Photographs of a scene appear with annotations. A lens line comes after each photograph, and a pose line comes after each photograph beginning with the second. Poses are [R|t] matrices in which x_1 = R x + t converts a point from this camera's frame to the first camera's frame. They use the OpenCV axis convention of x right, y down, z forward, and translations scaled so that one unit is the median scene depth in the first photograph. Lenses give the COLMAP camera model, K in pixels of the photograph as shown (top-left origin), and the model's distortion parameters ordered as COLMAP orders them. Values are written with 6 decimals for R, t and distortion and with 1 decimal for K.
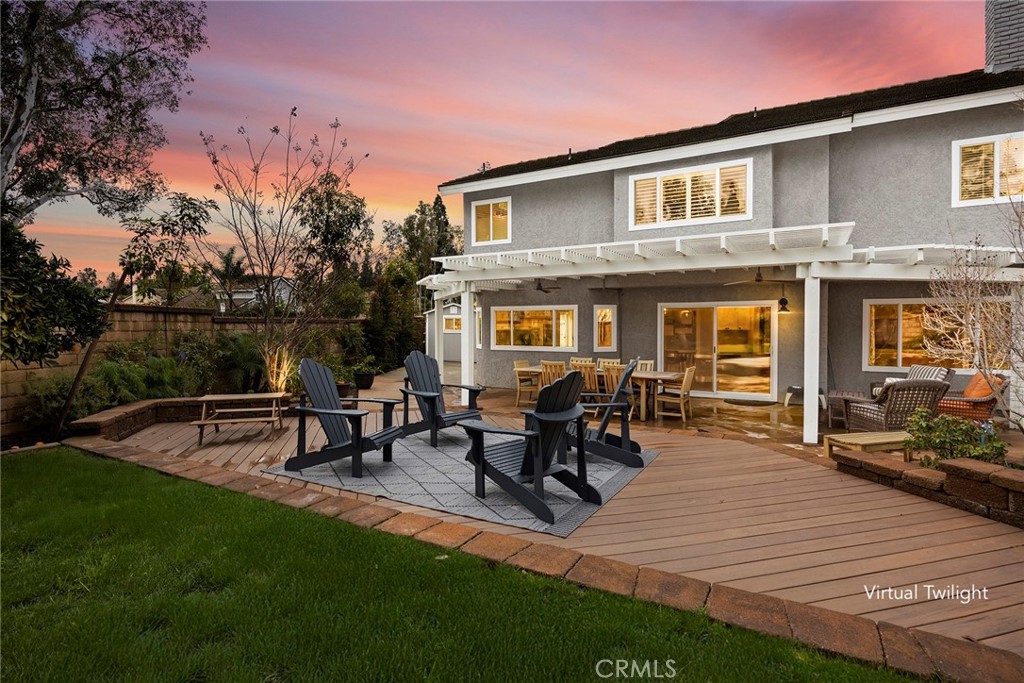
lens RADIAL K [[505.0, 0, 512.0], [0, 505.0, 341.5], [0, 0, 1]] dist [-0.002850, -0.000600]
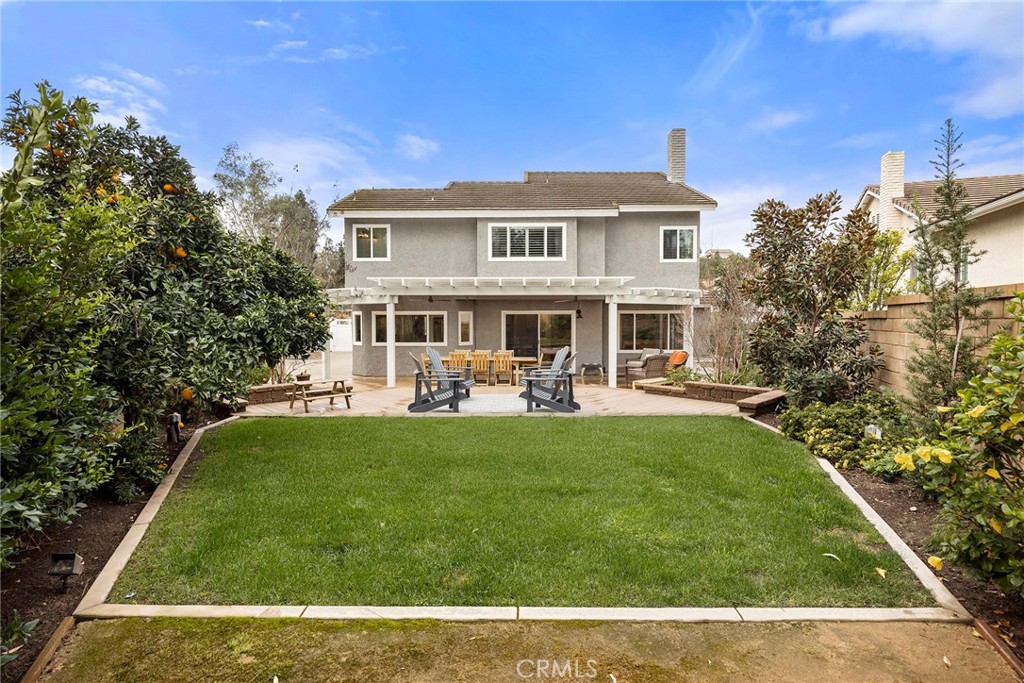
lens RADIAL K [[505.0, 0, 512.0], [0, 505.0, 341.5], [0, 0, 1]] dist [-0.002850, -0.000600]
pose [[0.878995, -0.019553, 0.476430, -0.417147], [0.014586, 0.999794, 0.014122, -0.009776], [-0.476608, -0.005464, 0.879099, -0.312020]]
